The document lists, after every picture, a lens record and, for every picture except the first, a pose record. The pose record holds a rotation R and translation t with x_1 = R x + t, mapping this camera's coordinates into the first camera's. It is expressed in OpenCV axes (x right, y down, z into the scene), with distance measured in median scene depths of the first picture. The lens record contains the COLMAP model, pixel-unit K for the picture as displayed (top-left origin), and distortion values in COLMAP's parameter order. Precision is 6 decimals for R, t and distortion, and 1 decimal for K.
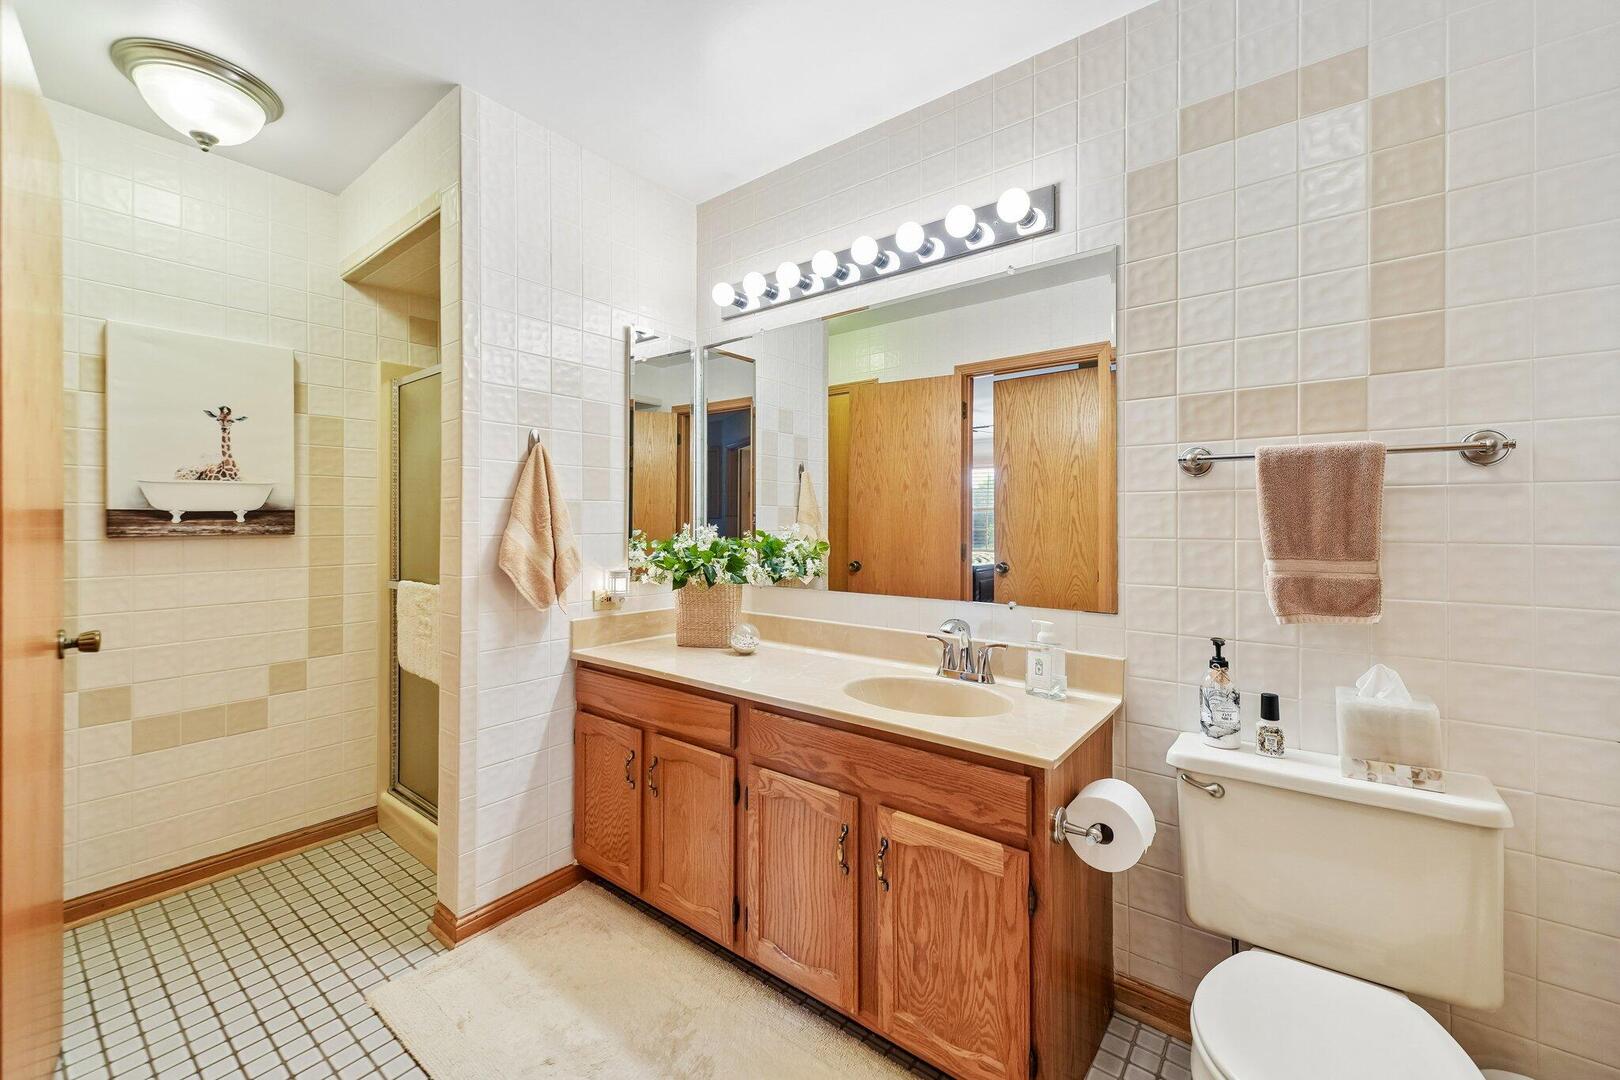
lens RADIAL K [[651.1, 0, 811.1], [0, 651.1, 524.4], [0, 0, 1]] dist [0.009895, -0.003790]
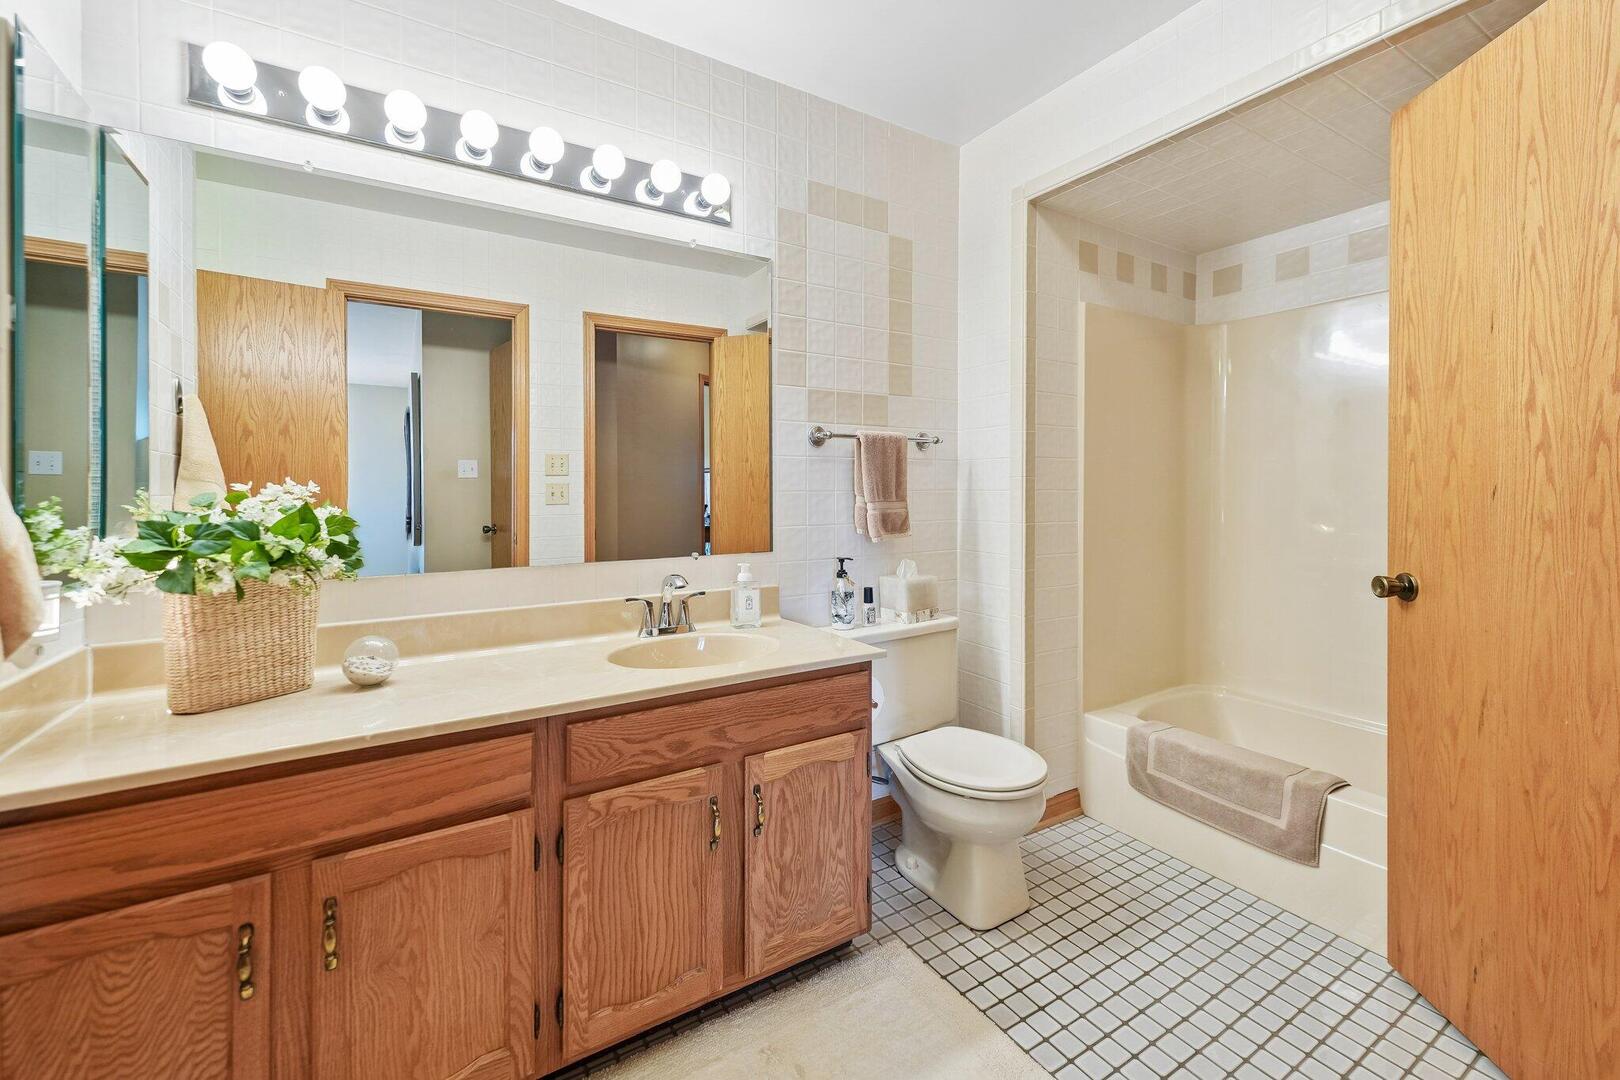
lens RADIAL K [[651.1, 0, 804.9], [0, 651.1, 499.4], [0, 0, 1]] dist [0.009895, -0.003790]
pose [[0.354330, -0.017847, 0.934950, -0.756089], [0.009102, 0.999836, 0.015637, 0.018541], [-0.935076, 0.002969, 0.354435, 0.533732]]
